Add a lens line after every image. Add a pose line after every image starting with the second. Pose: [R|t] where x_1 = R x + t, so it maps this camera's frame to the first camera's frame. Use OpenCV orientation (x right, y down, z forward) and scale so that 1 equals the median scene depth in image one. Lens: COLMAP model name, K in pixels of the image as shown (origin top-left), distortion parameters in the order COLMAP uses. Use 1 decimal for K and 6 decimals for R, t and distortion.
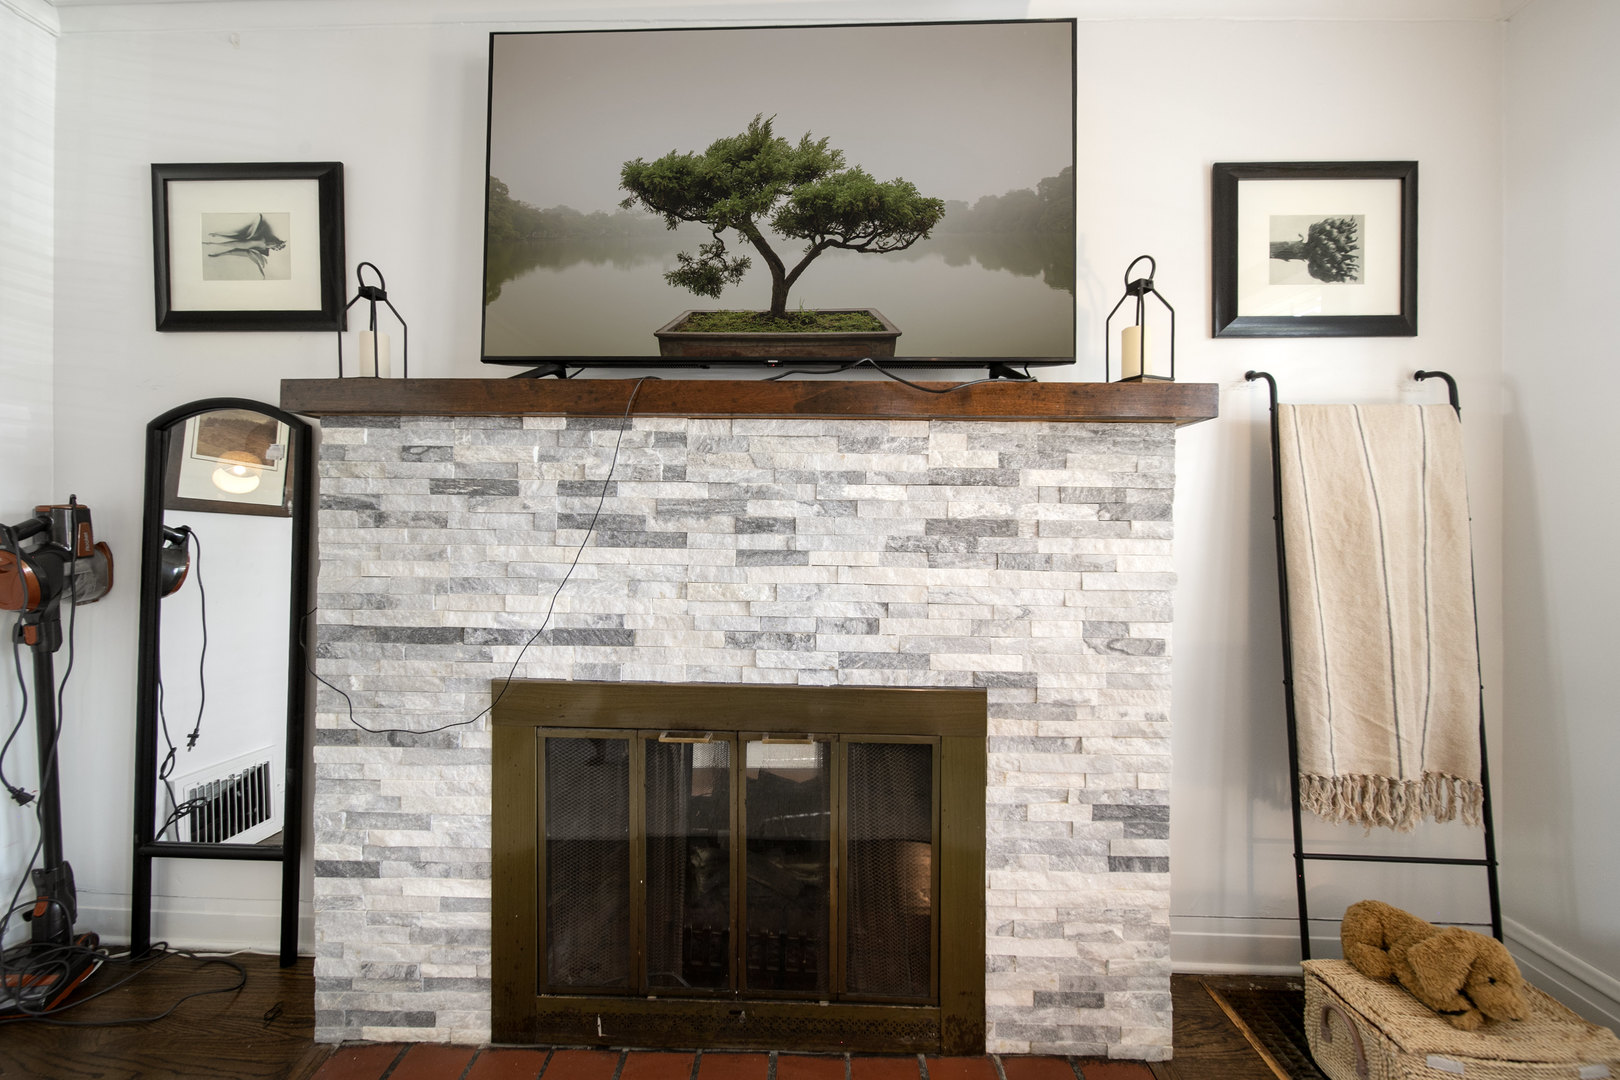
lens RADIAL K [[596.8, 0, 801.1], [0, 596.8, 518.0], [0, 0, 1]] dist [-0.000305, -0.000130]
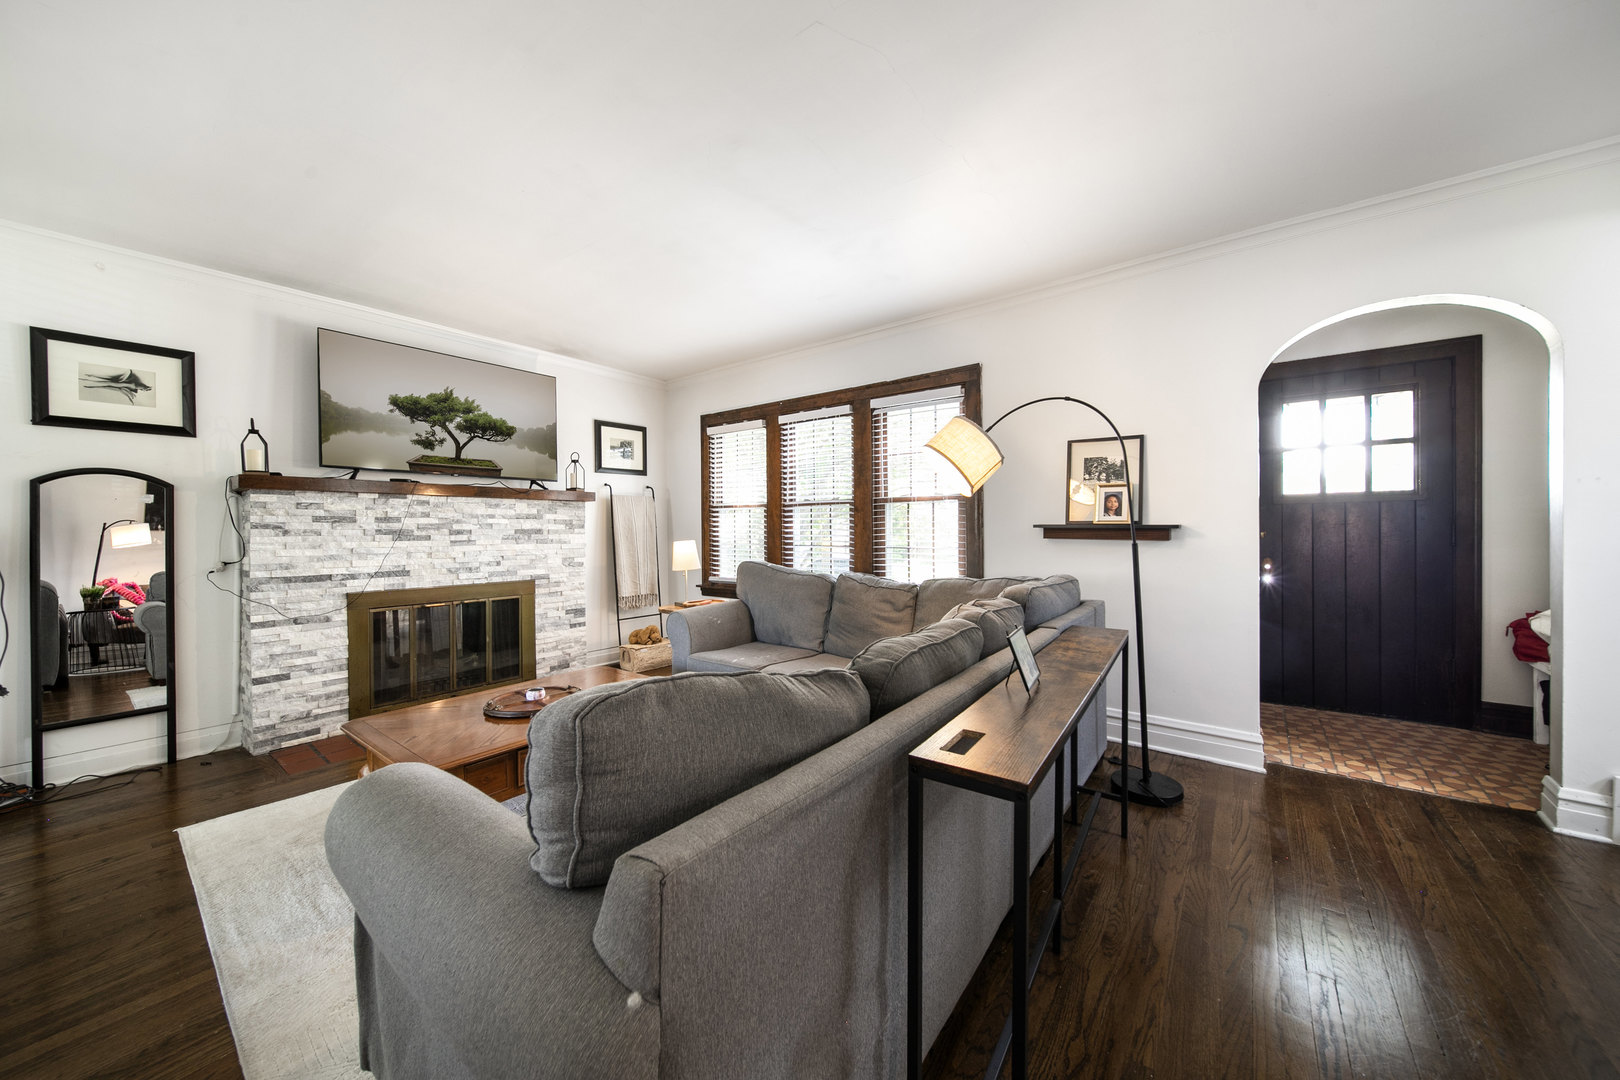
lens RADIAL K [[565.1, 0, 820.2], [0, 565.1, 533.8], [0, 0, 1]] dist [0.000687, -0.002330]
pose [[0.579236, -0.021165, 0.814885, -1.324163], [0.009239, 0.999769, 0.019400, -0.017922], [-0.815108, -0.003708, 0.579298, -2.116185]]
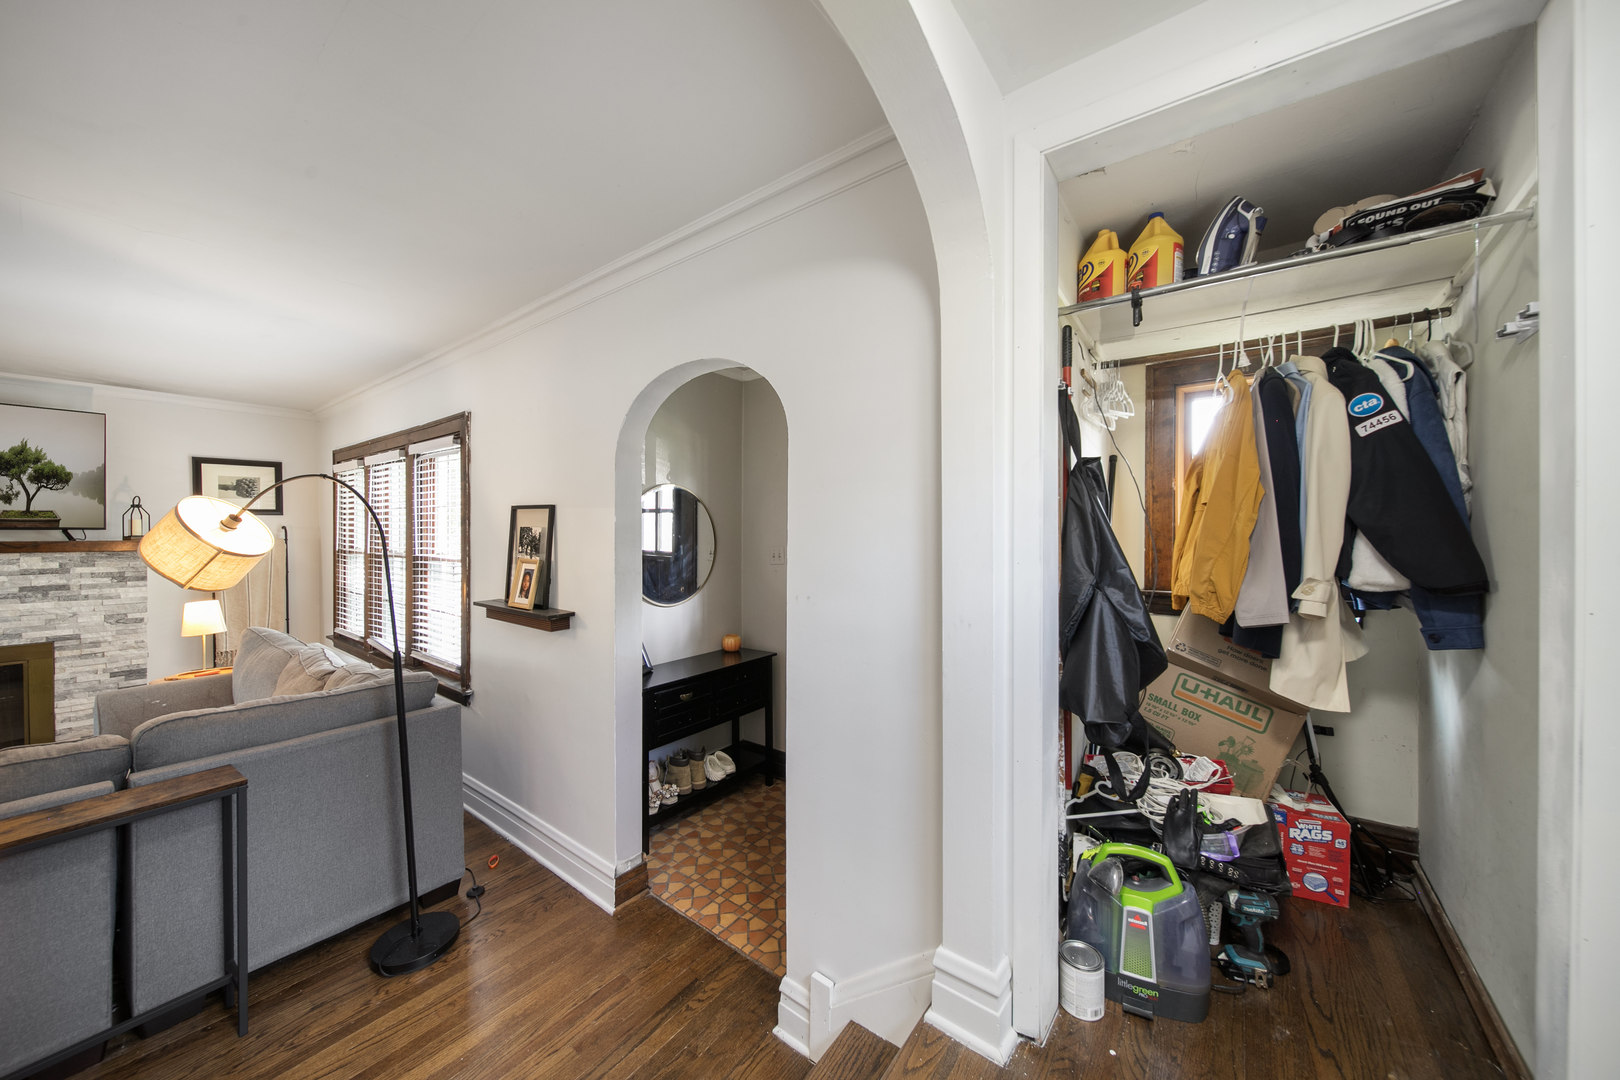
lens RADIAL K [[572.1, 0, 814.1], [0, 572.1, 530.0], [0, 0, 1]] dist [-0.001195, -0.000473]
pose [[0.574404, -0.009055, 0.818522, 0.164886], [0.003084, 0.999956, 0.008898, -0.286210], [-0.818566, -0.002587, 0.574406, -3.734939]]
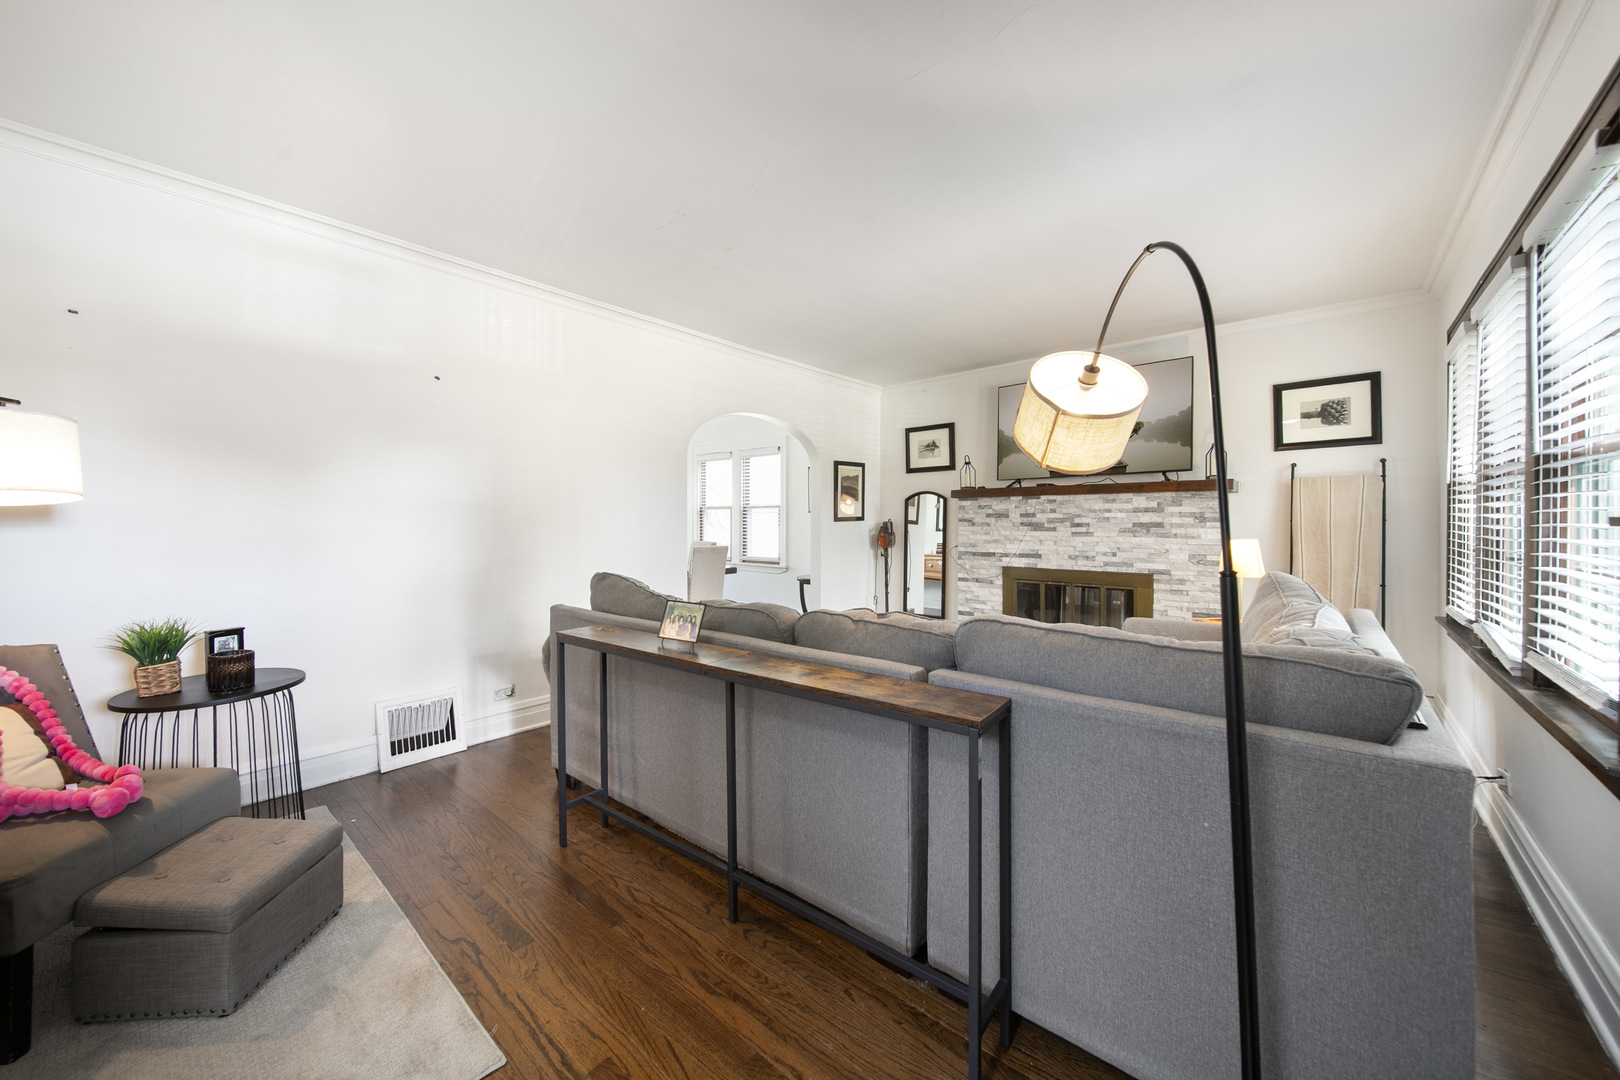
lens RADIAL K [[593.4, 0, 789.0], [0, 593.4, 531.2], [0, 0, 1]] dist [-0.001312, -0.000250]
pose [[0.767338, -0.001598, -0.641240, 0.857489], [0.008684, 0.999931, 0.007901, 0.006320], [0.641183, -0.011631, 0.767299, -2.755157]]
